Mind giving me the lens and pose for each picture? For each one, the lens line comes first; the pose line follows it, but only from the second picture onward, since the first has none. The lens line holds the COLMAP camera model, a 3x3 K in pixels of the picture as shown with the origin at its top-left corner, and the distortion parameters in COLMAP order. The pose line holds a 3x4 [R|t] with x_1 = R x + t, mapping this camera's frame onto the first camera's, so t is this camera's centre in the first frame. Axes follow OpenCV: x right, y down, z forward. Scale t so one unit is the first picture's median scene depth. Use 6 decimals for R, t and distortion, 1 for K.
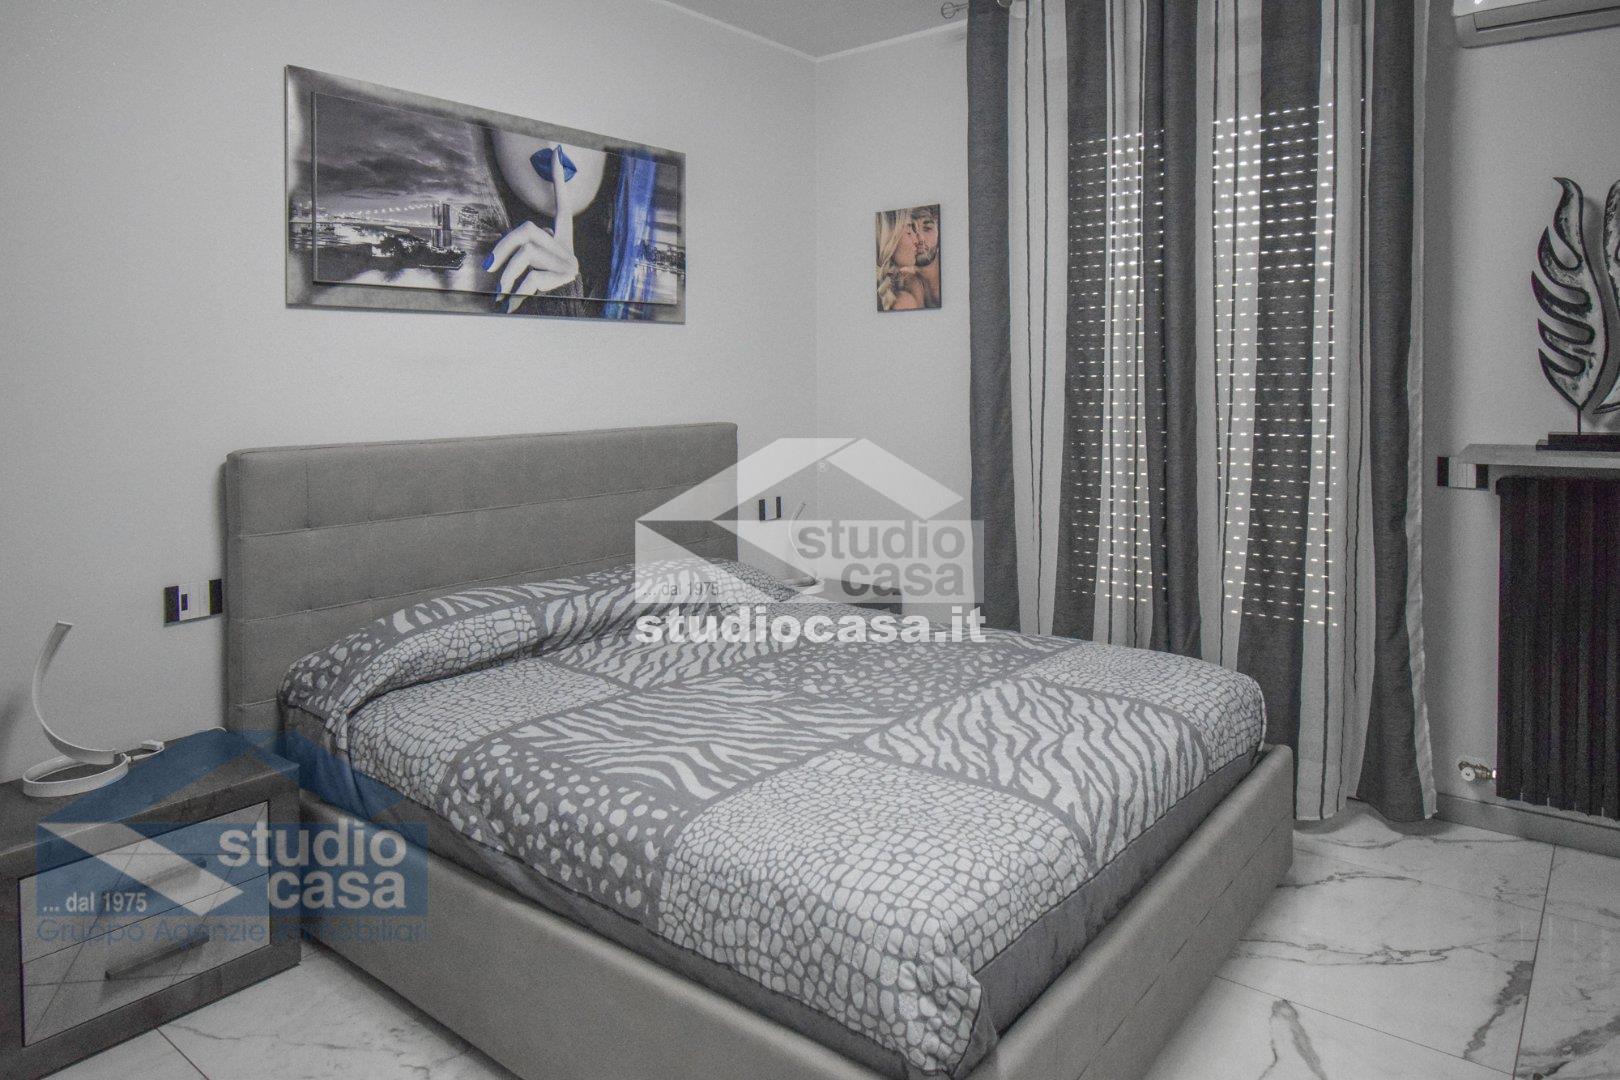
lens RADIAL K [[1015.2, 0, 813.4], [0, 1015.2, 477.7], [0, 0, 1]] dist [-0.005803, -0.006150]
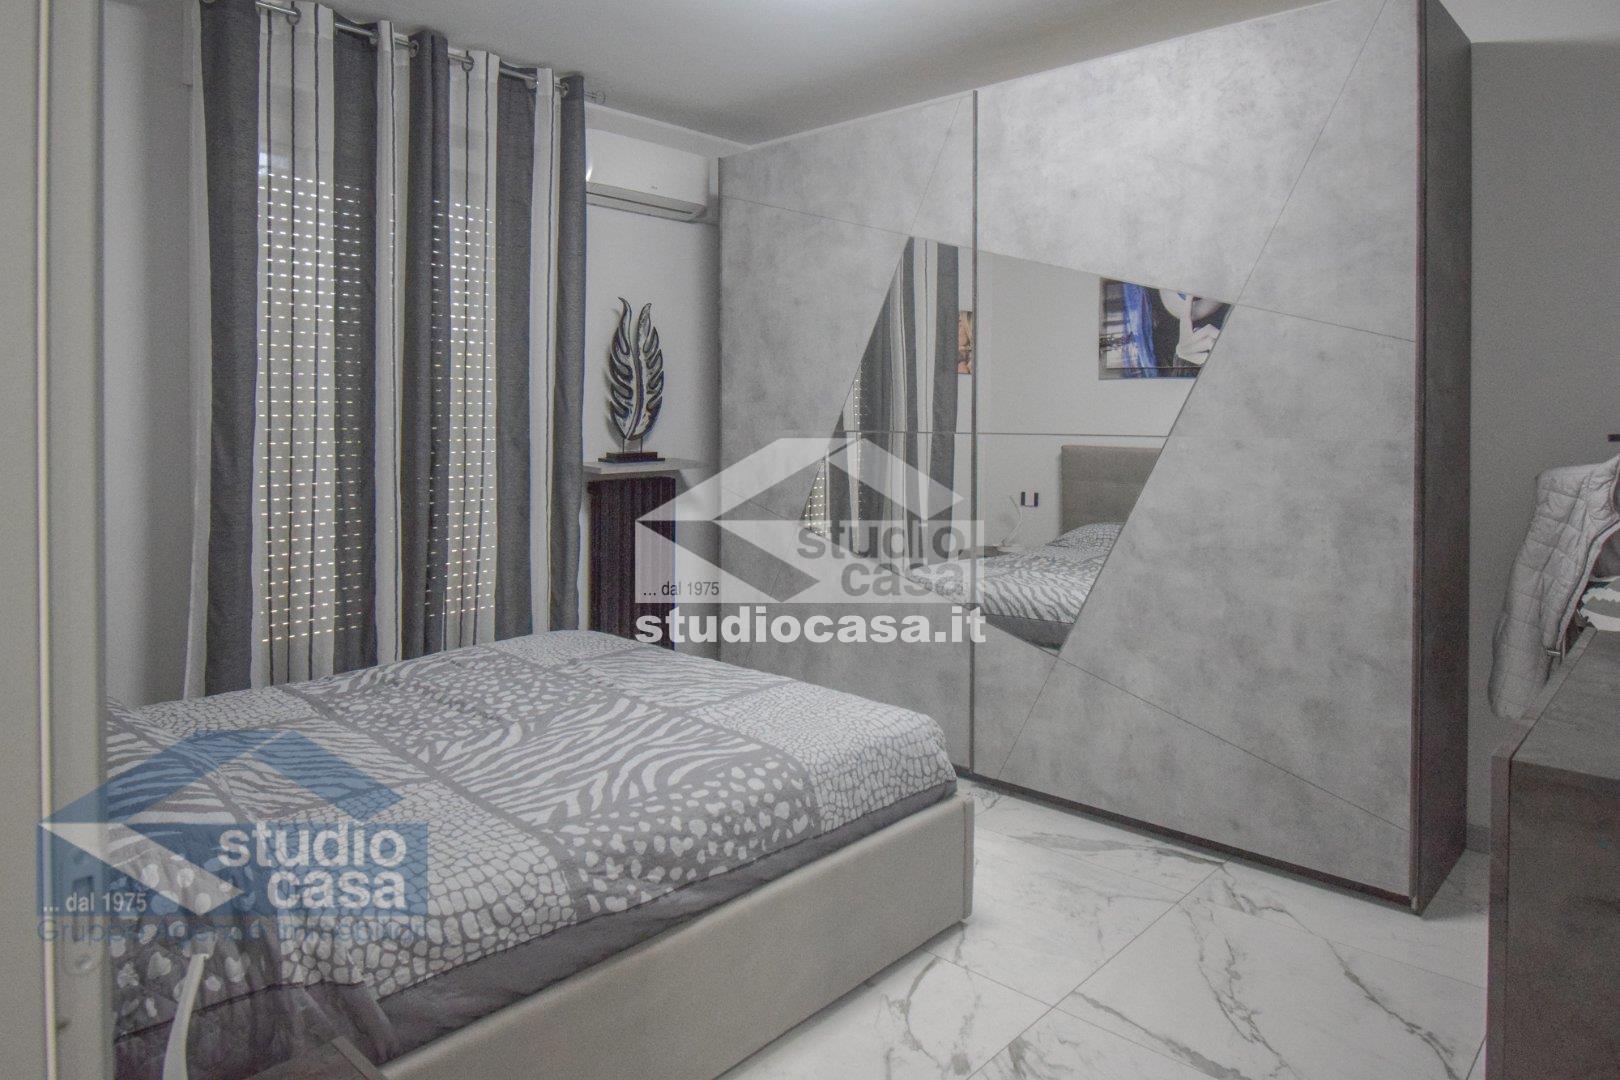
lens RADIAL K [[1045.3, 0, 810.0], [0, 1045.3, 540.0], [0, 0, 1]] dist [0.015682, -0.030520]
pose [[0.075528, -0.111003, 0.990946, -1.289054], [0.090918, 0.990412, 0.104014, -0.069819], [-0.992990, 0.082238, 0.084896, 0.752148]]
